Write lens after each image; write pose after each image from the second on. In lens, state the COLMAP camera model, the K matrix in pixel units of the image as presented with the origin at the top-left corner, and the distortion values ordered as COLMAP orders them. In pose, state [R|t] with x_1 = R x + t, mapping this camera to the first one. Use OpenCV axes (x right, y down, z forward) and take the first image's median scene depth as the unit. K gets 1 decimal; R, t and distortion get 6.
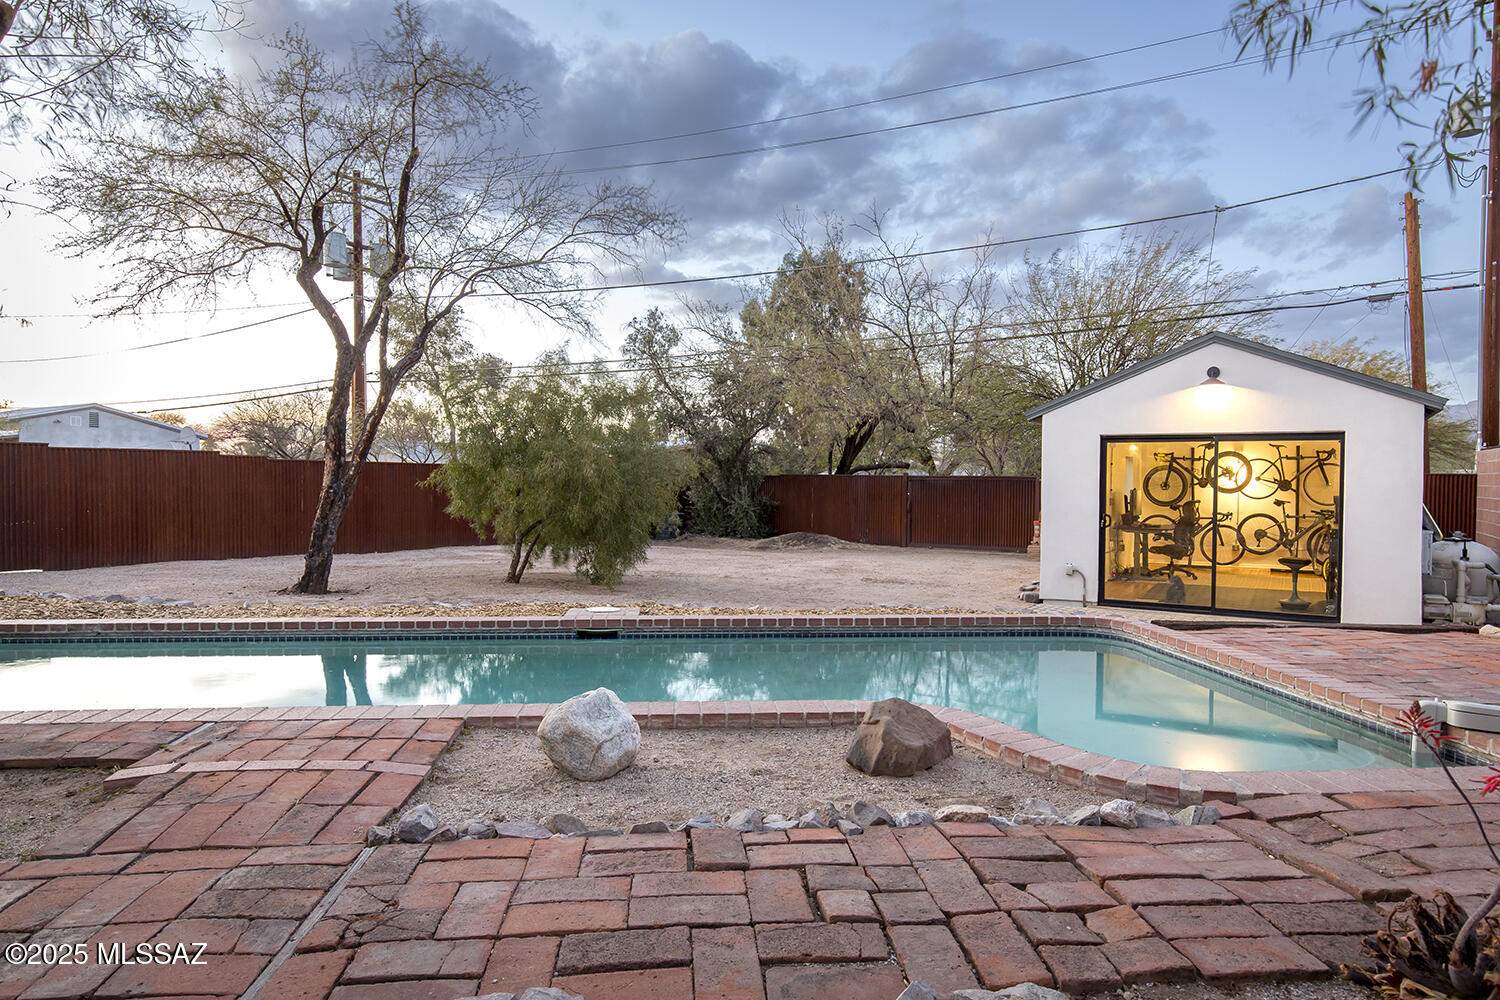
lens RADIAL K [[916.6, 0, 750.0], [0, 916.6, 500.0], [0, 0, 1]] dist [0.013835, -0.003677]
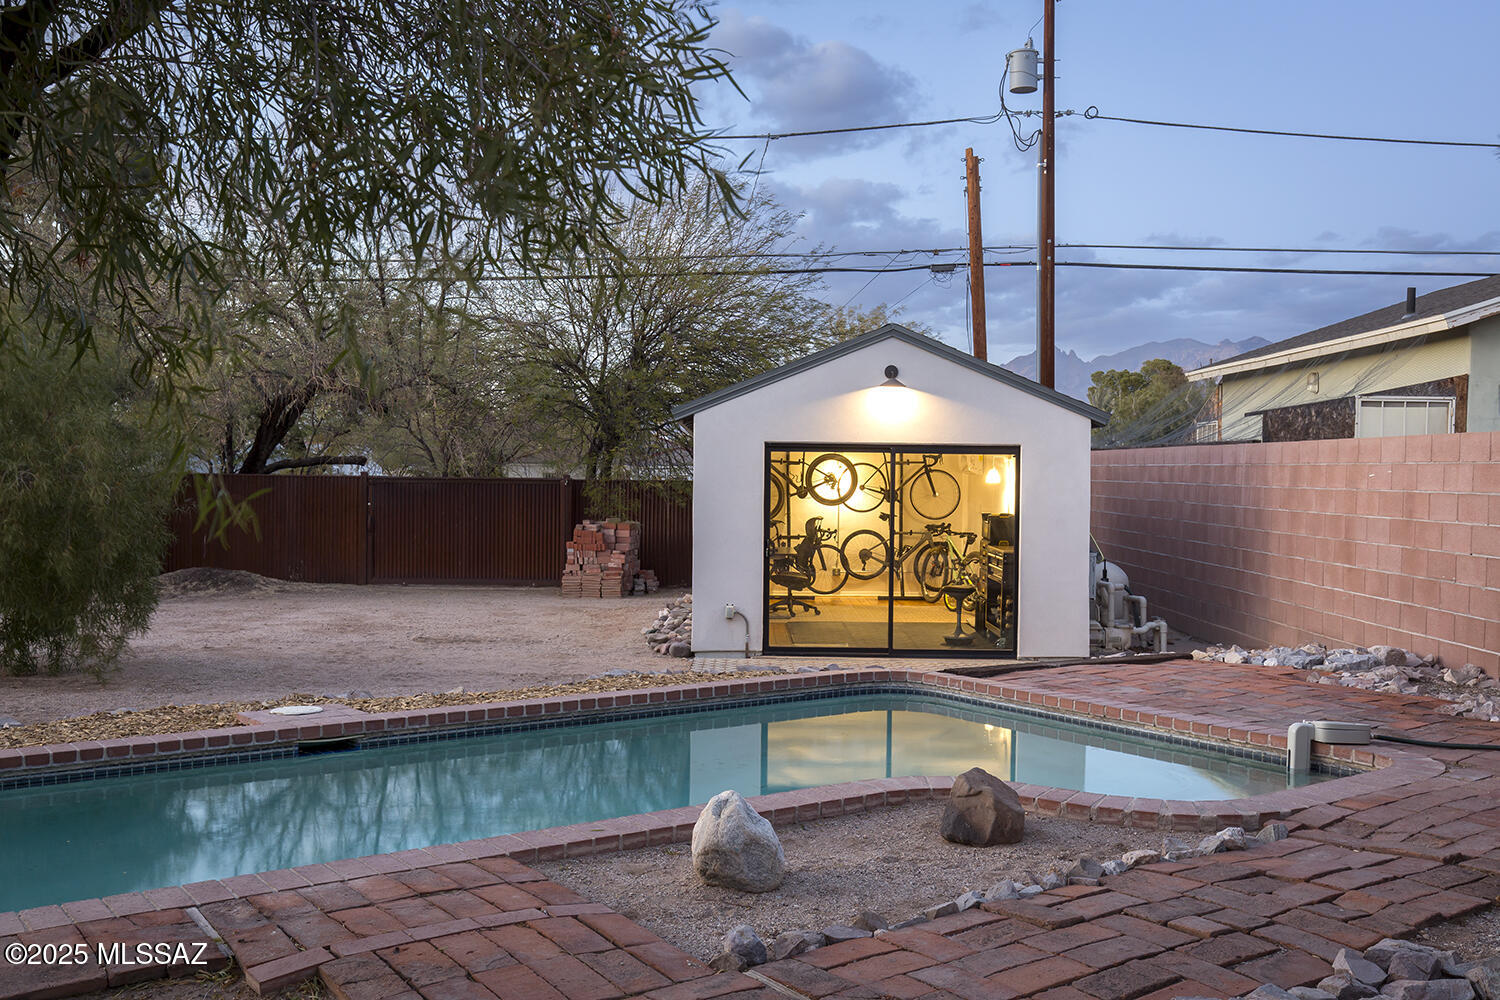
lens RADIAL K [[1438.7, 0, 750.0], [0, 1438.7, 500.0], [0, 0, 1]] dist [0.011455, 0.004427]
pose [[0.853668, -0.009401, 0.520733, -0.467775], [0.008030, 0.999956, 0.004887, -0.043628], [-0.520756, 0.000010, 0.853705, -0.101277]]
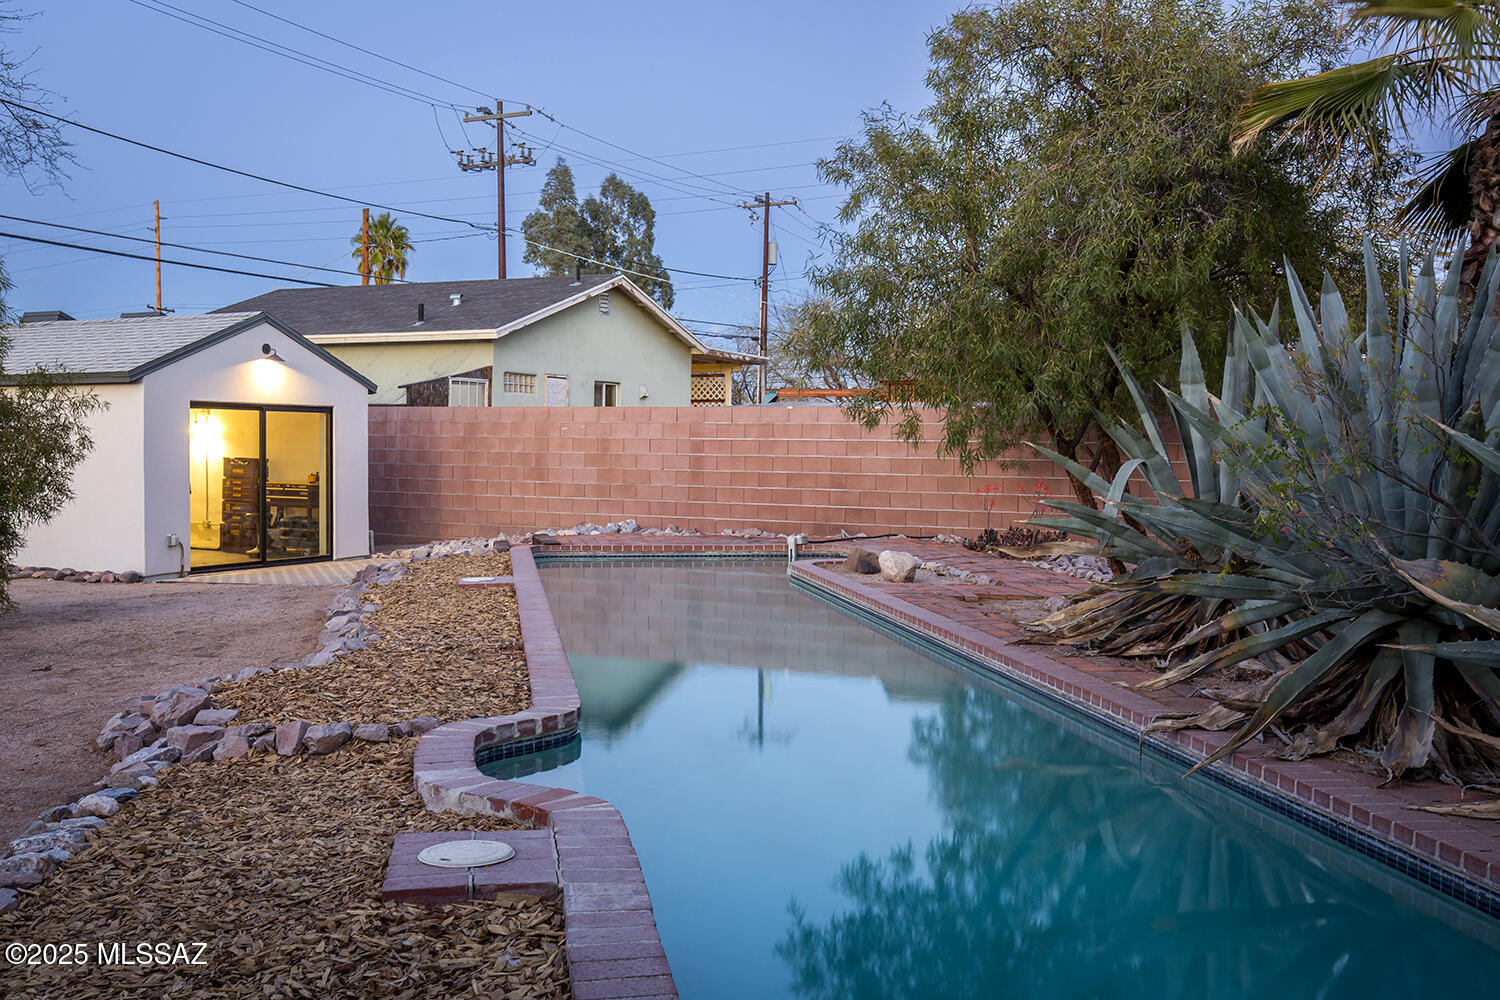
lens RADIAL K [[1438.7, 0, 750.0], [0, 1438.7, 500.0], [0, 0, 1]] dist [0.011455, 0.004427]
pose [[-0.077604, -0.049661, 0.995747, -1.998918], [0.013255, 0.998619, 0.050838, -0.057677], [-0.996896, 0.017144, -0.076839, 0.867994]]
